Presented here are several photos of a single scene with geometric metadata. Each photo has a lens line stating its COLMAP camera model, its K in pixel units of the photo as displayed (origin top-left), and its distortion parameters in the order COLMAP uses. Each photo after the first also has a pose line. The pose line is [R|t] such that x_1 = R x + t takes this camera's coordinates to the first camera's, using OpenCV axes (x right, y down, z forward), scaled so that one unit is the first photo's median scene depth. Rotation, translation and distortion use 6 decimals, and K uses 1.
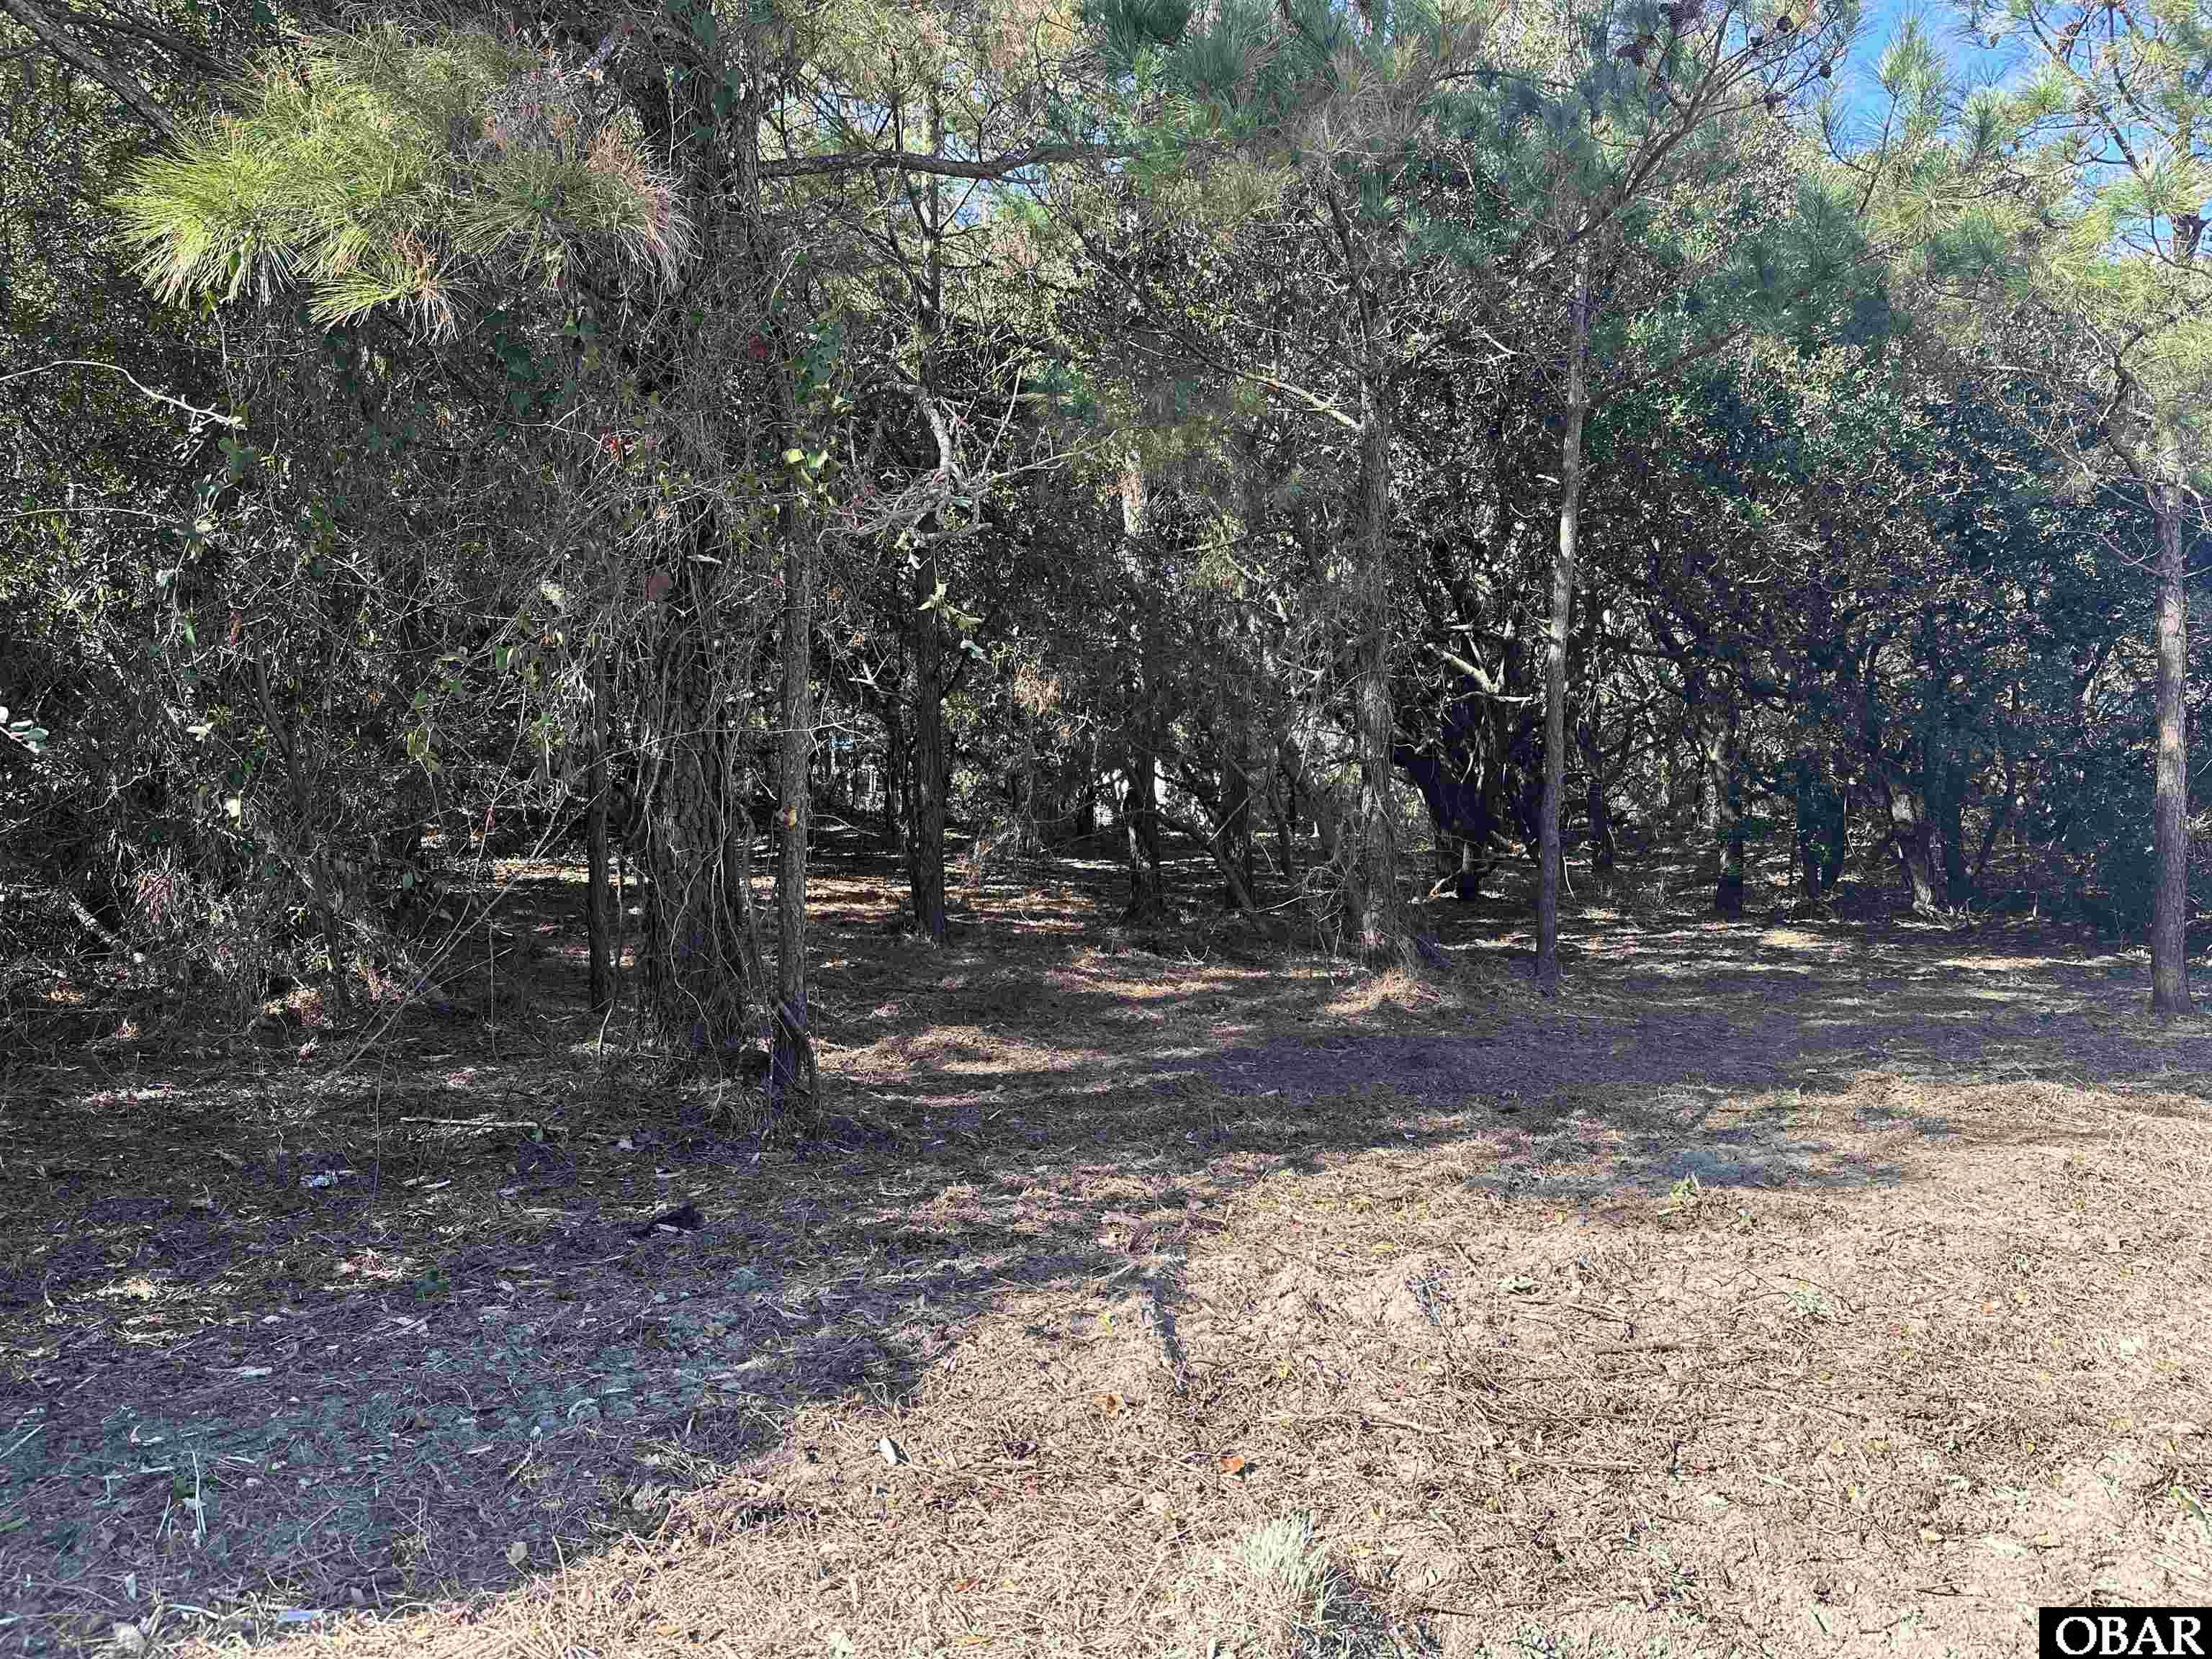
lens RADIAL K [[1457.9, 0, 1107.6], [0, 1457.9, 838.8], [0, 0, 1]] dist [0.075819, -0.076659]
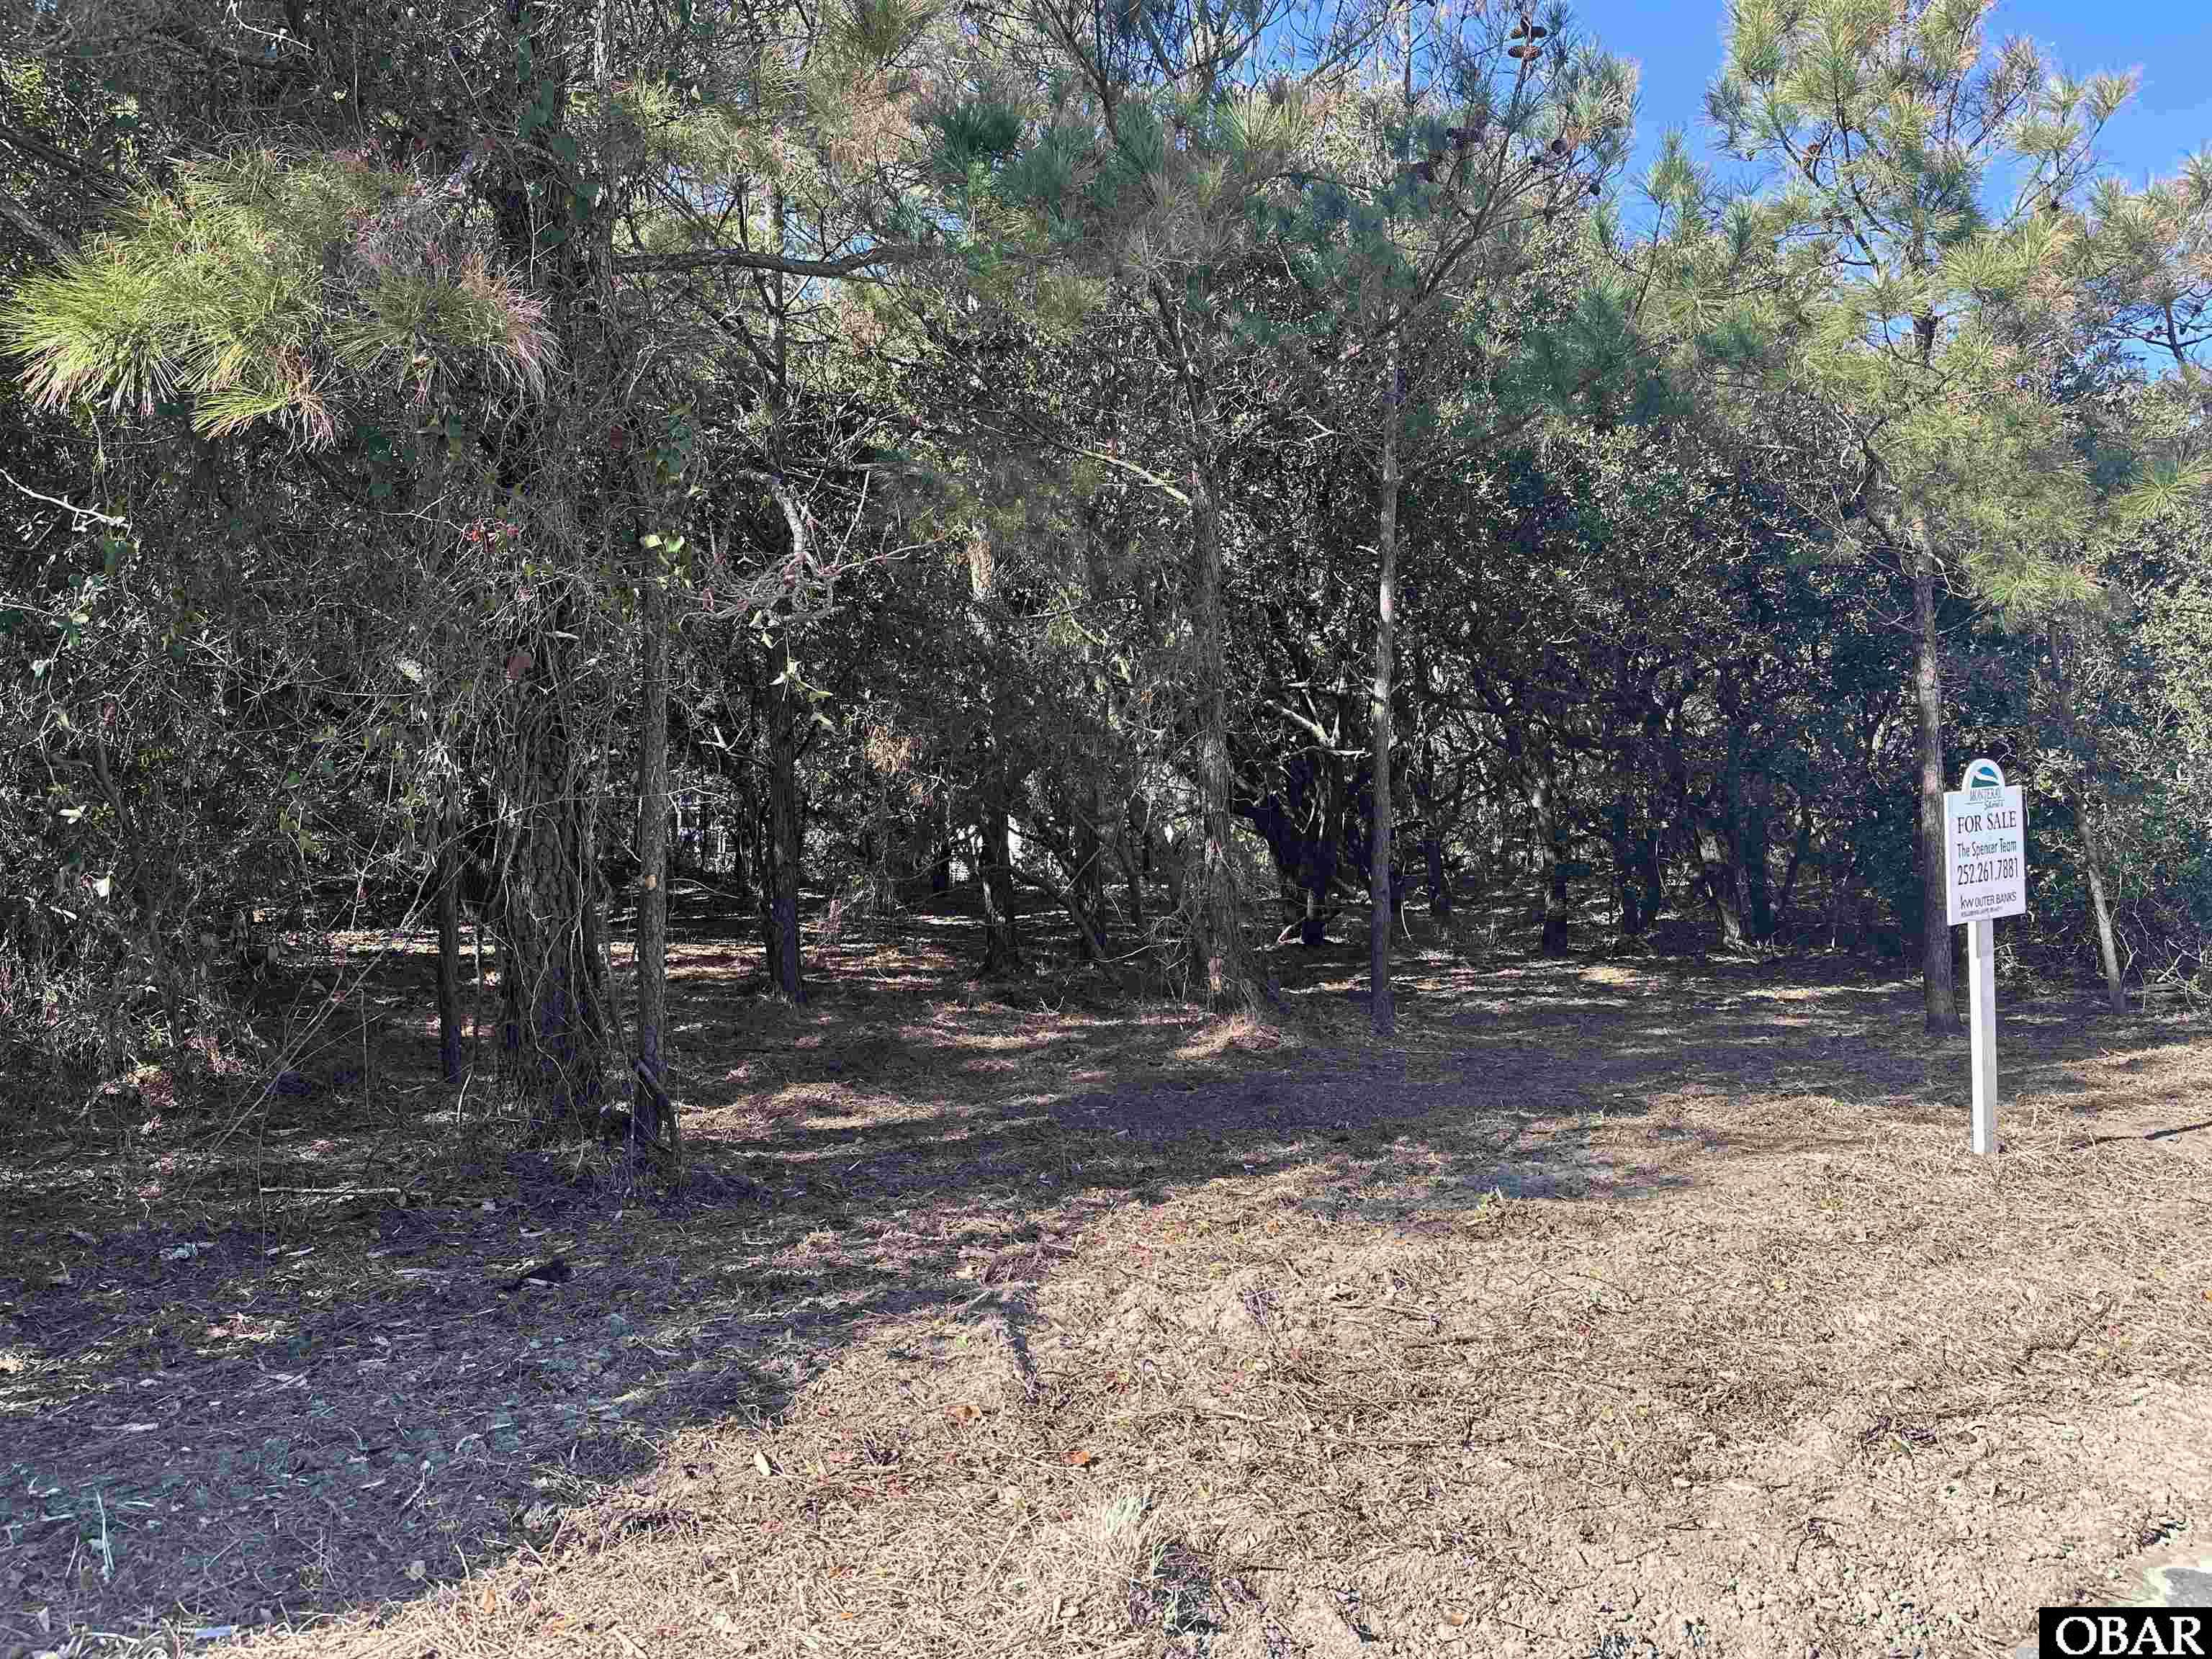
lens RADIAL K [[1457.9, 0, 1107.6], [0, 1457.9, 838.8], [0, 0, 1]] dist [0.075819, -0.076659]
pose [[0.994933, -0.020002, 0.098531, 0.002334], [0.023628, 0.999081, -0.035775, -0.000392], [-0.097725, 0.037922, 0.994491, -0.044165]]
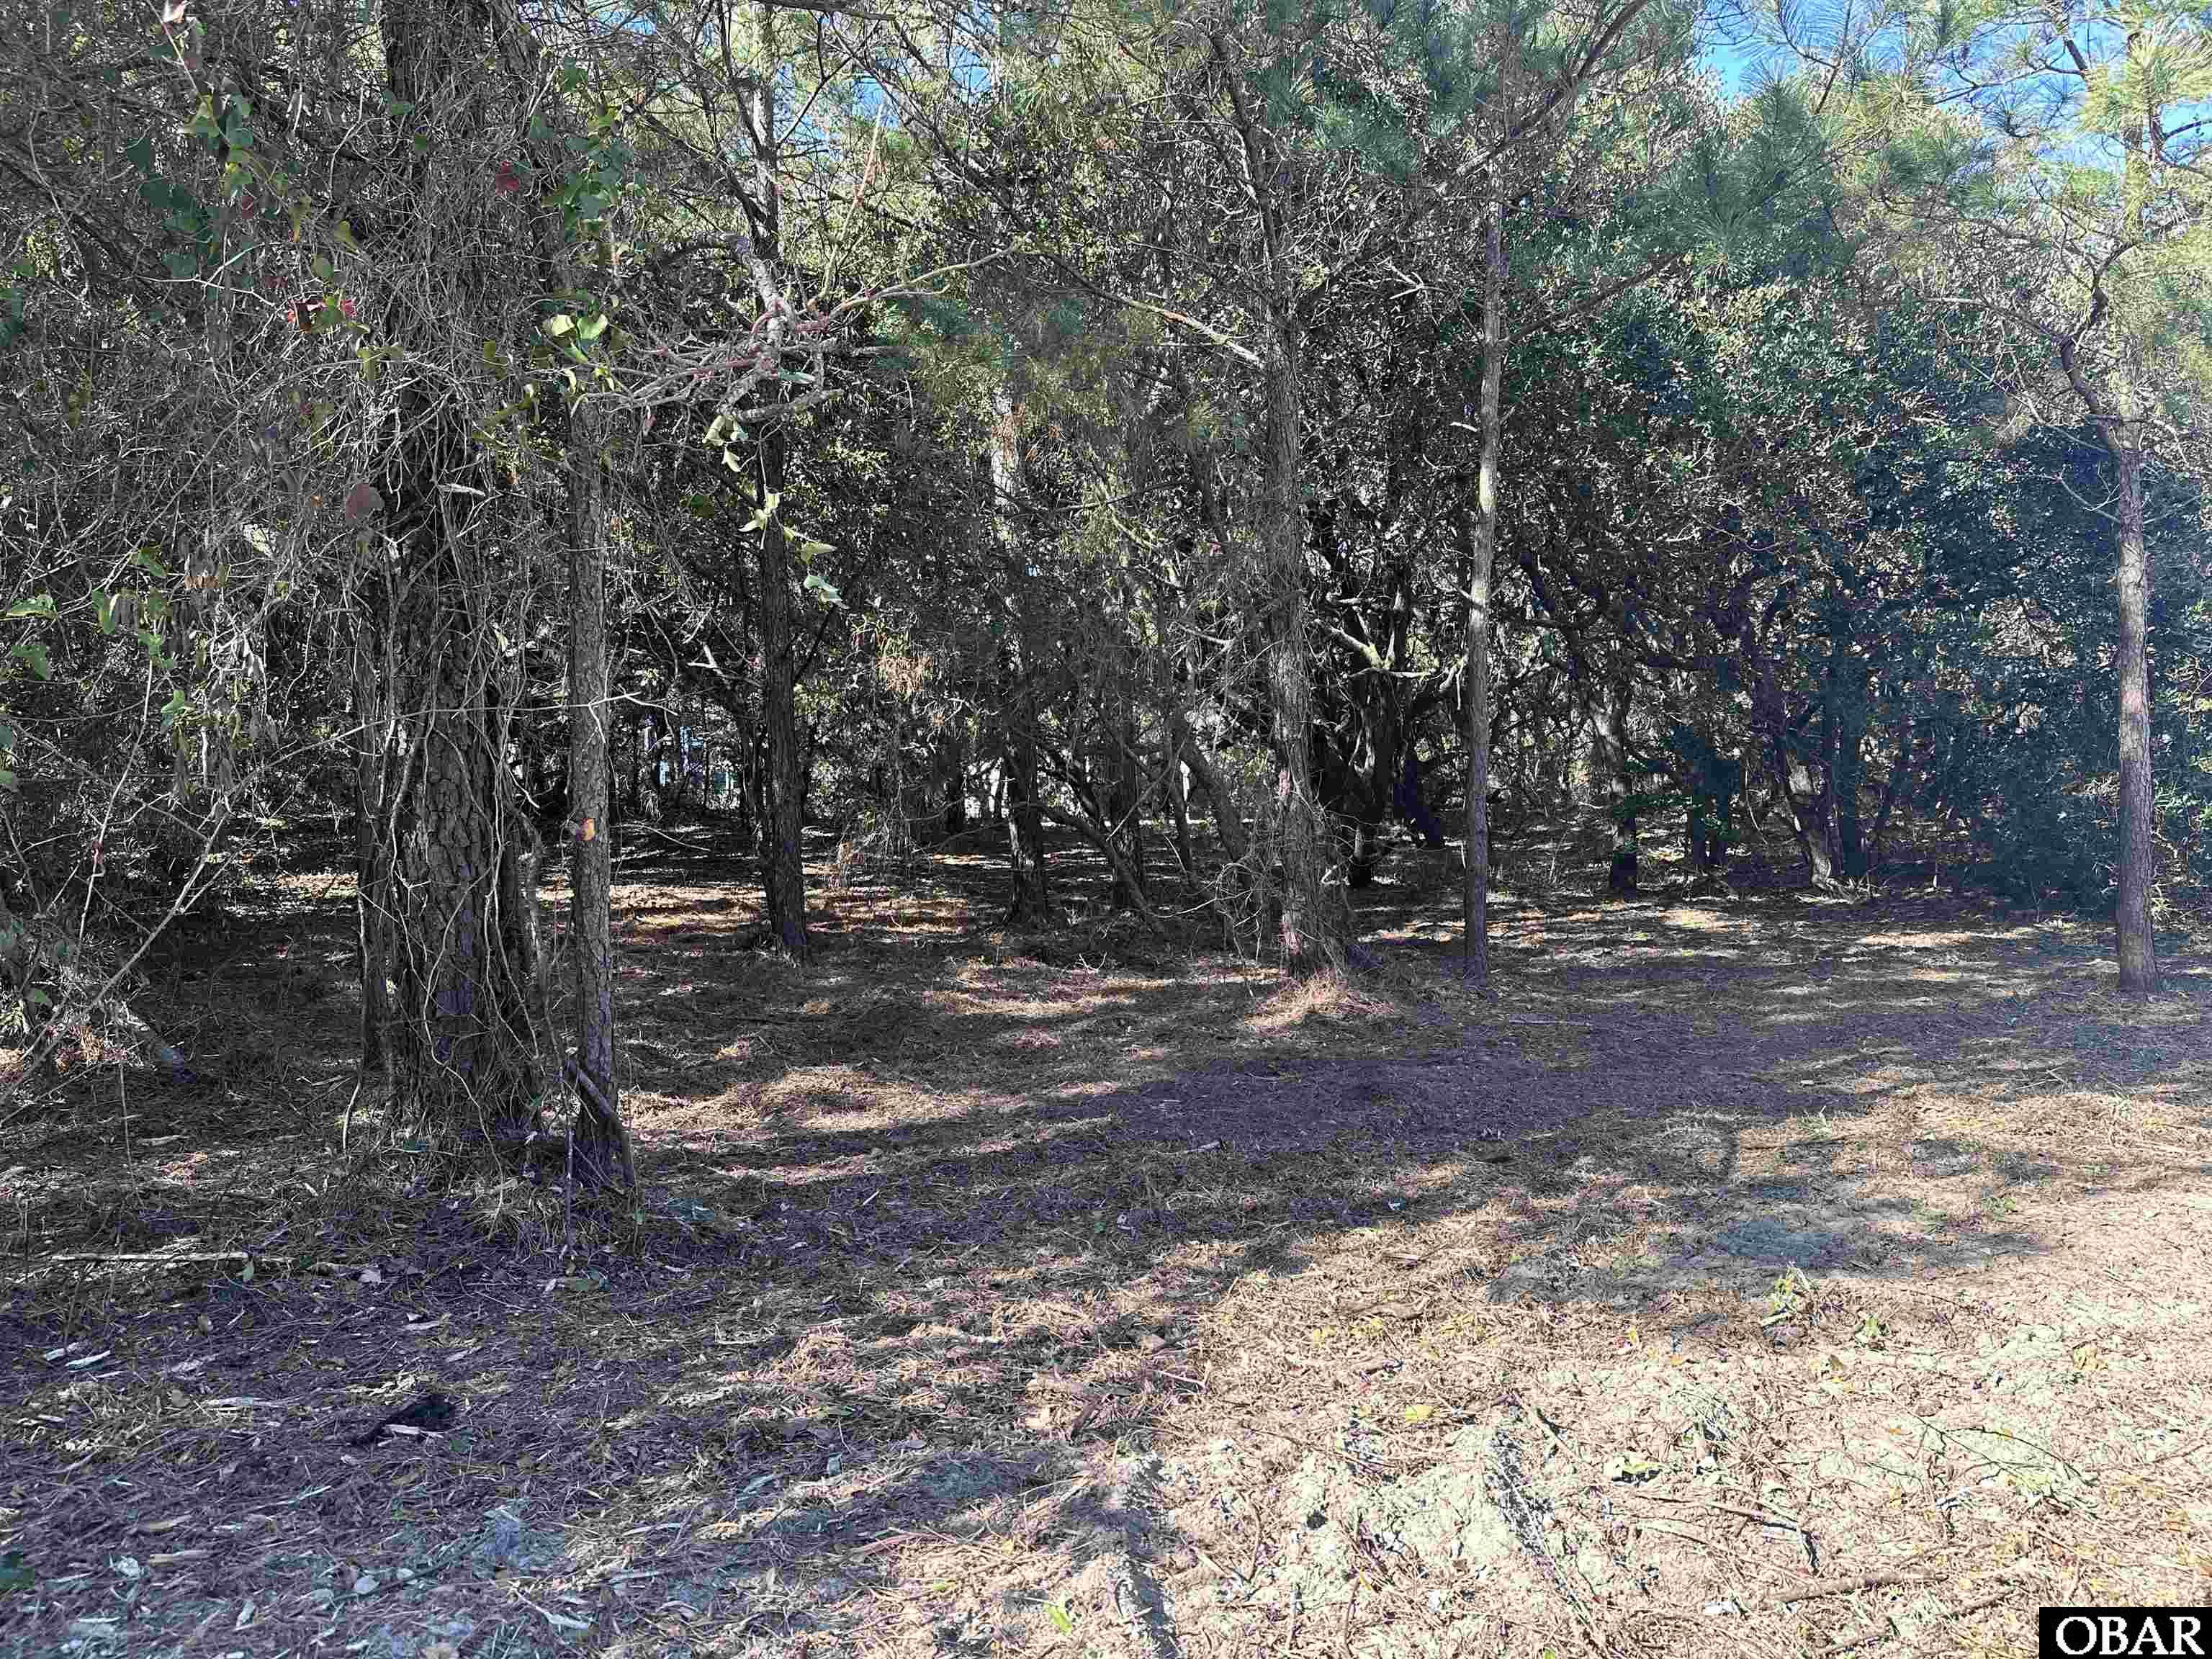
lens RADIAL K [[1465.7, 0, 1095.3], [0, 1465.7, 835.6], [0, 0, 1]] dist [0.070164, -0.079593]
pose [[0.996218, -0.028335, 0.082143, -0.012727], [0.027933, 0.999592, 0.006044, -0.006233], [-0.082281, -0.003726, 0.996602, 0.152997]]
